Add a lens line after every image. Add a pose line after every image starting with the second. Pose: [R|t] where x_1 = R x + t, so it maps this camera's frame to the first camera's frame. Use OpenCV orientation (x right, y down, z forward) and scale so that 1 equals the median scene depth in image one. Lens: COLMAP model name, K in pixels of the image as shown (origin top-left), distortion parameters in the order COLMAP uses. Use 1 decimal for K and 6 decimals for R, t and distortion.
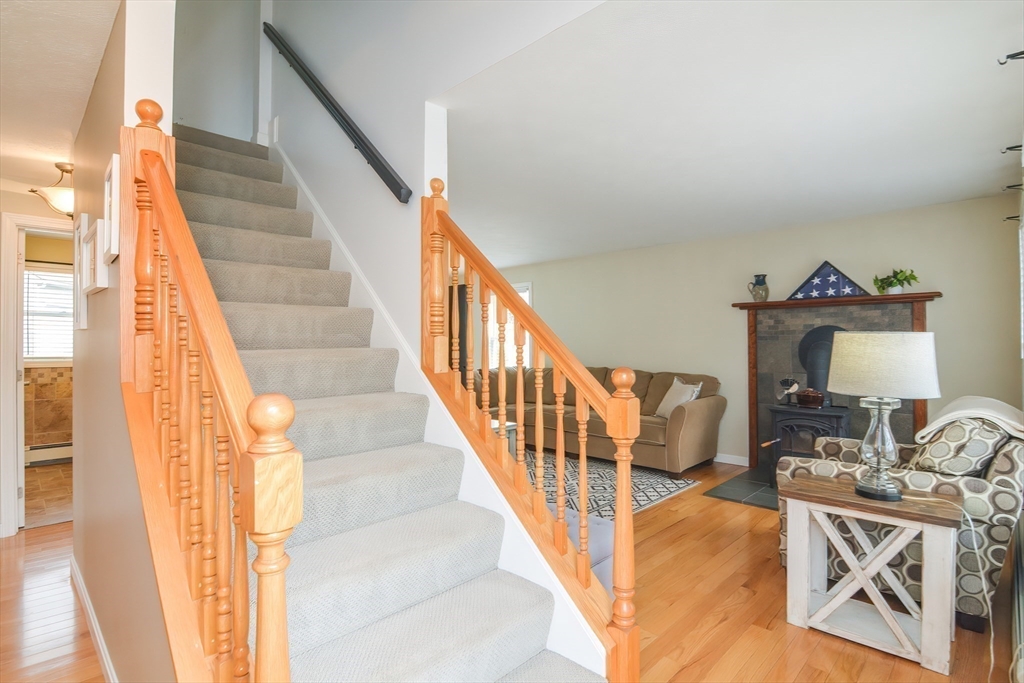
lens RADIAL K [[506.5, 0, 505.7], [0, 506.5, 340.7], [0, 0, 1]] dist [-0.005741, -0.008970]
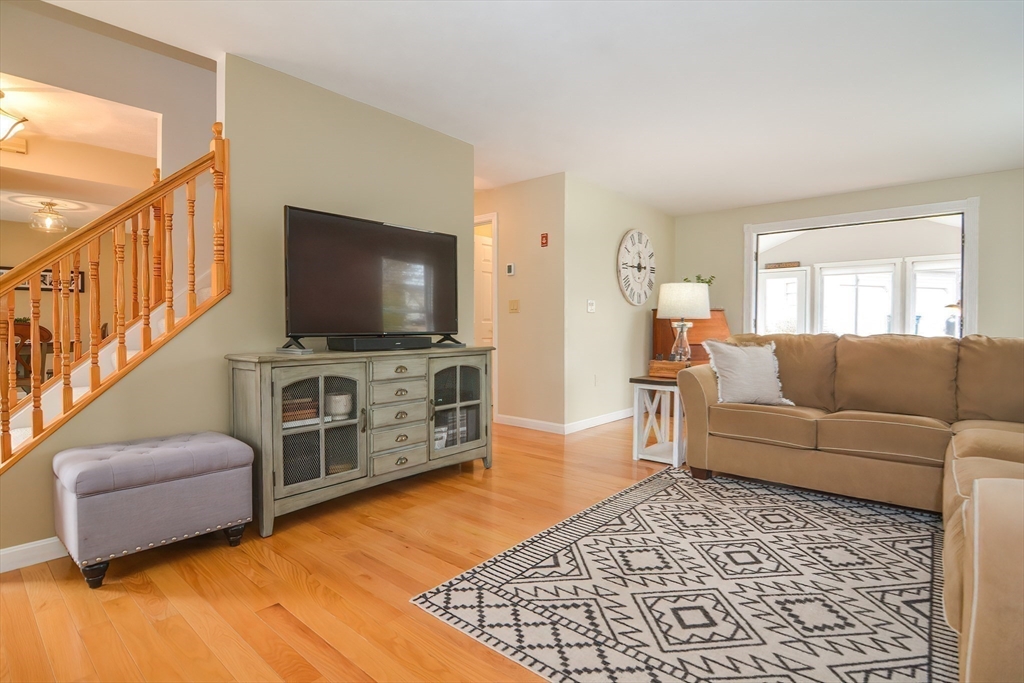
lens RADIAL K [[506.5, 0, 515.9], [0, 506.5, 337.2], [0, 0, 1]] dist [-0.005741, -0.008970]
pose [[0.073068, 0.021527, -0.997095, 0.505003], [0.001809, 0.999763, 0.021717, 0.065369], [0.997325, -0.003391, 0.073011, 0.770425]]
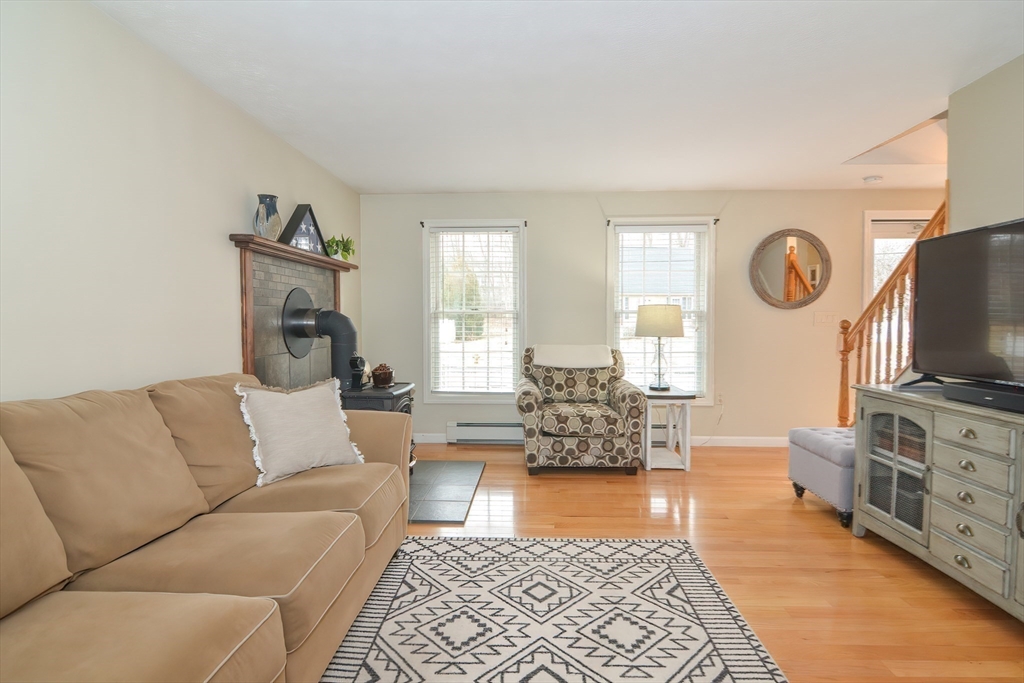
lens RADIAL K [[506.5, 0, 514.6], [0, 506.5, 344.0], [0, 0, 1]] dist [-0.005741, -0.008970]
pose [[-0.669279, -0.028538, 0.742463, -0.150431], [0.000127, 0.999258, 0.038523, 0.024587], [-0.743011, 0.025877, -0.668779, 1.236900]]
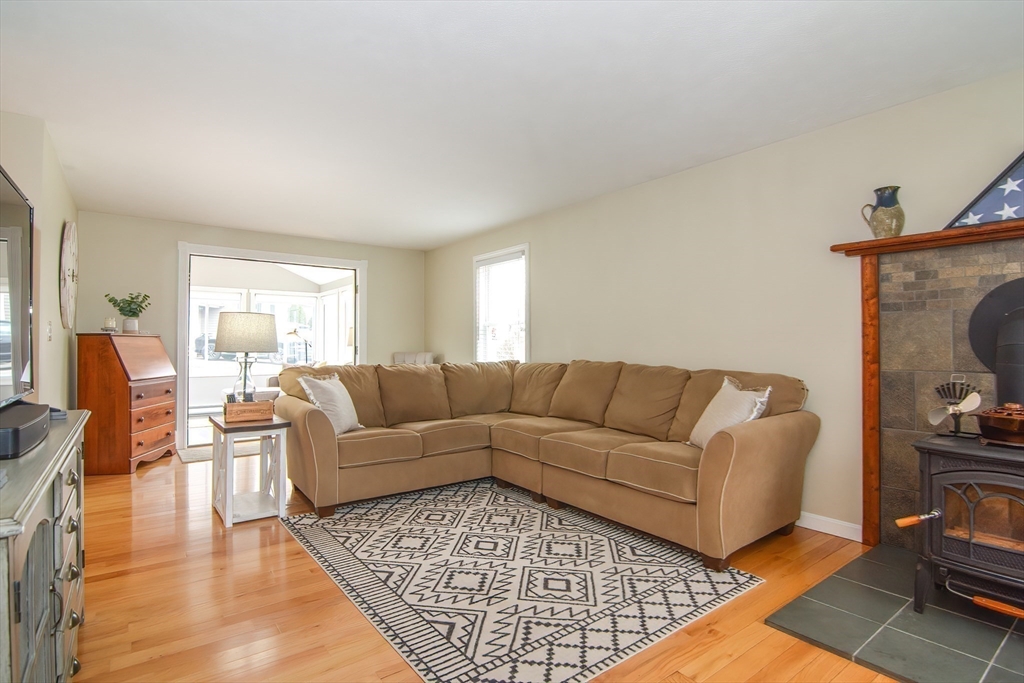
lens RADIAL K [[506.5, 0, 510.1], [0, 506.5, 338.1], [0, 0, 1]] dist [-0.005741, -0.008970]
pose [[0.989409, 0.003405, -0.145114, 0.193786], [-0.004563, 0.999960, -0.007645, 0.036006], [0.145082, 0.008226, 0.989385, 0.432158]]
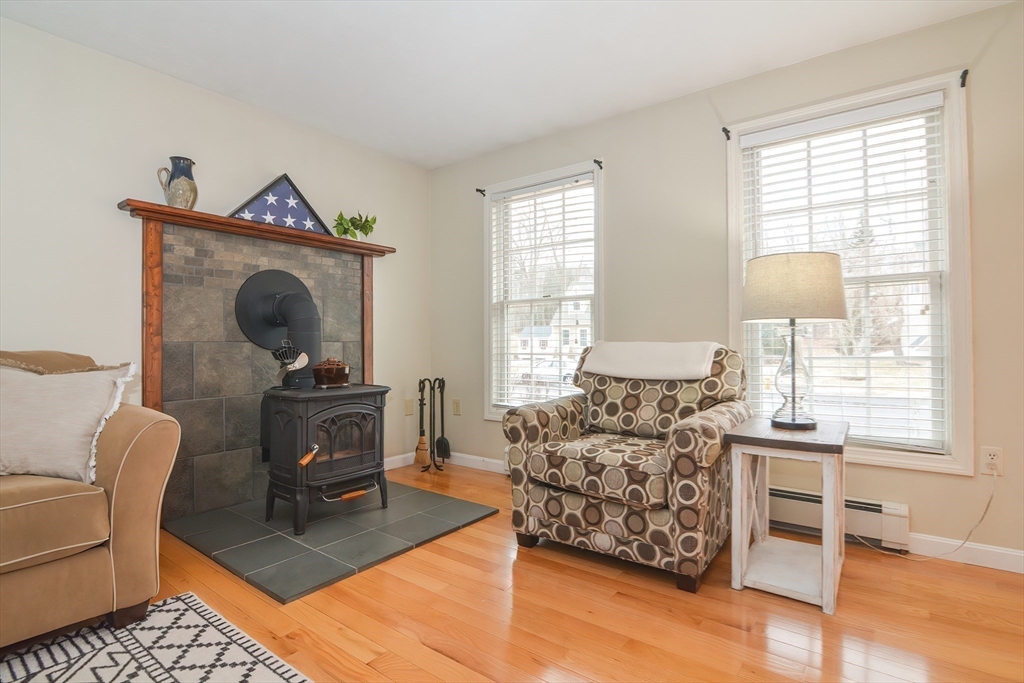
lens RADIAL K [[506.5, 0, 511.8], [0, 506.5, 337.9], [0, 0, 1]] dist [-0.005741, -0.008970]
pose [[-0.131732, 0.015332, 0.991167, -0.068422], [-0.002319, 0.999873, -0.015775, 0.068411], [-0.991283, -0.004377, -0.131680, 0.753933]]
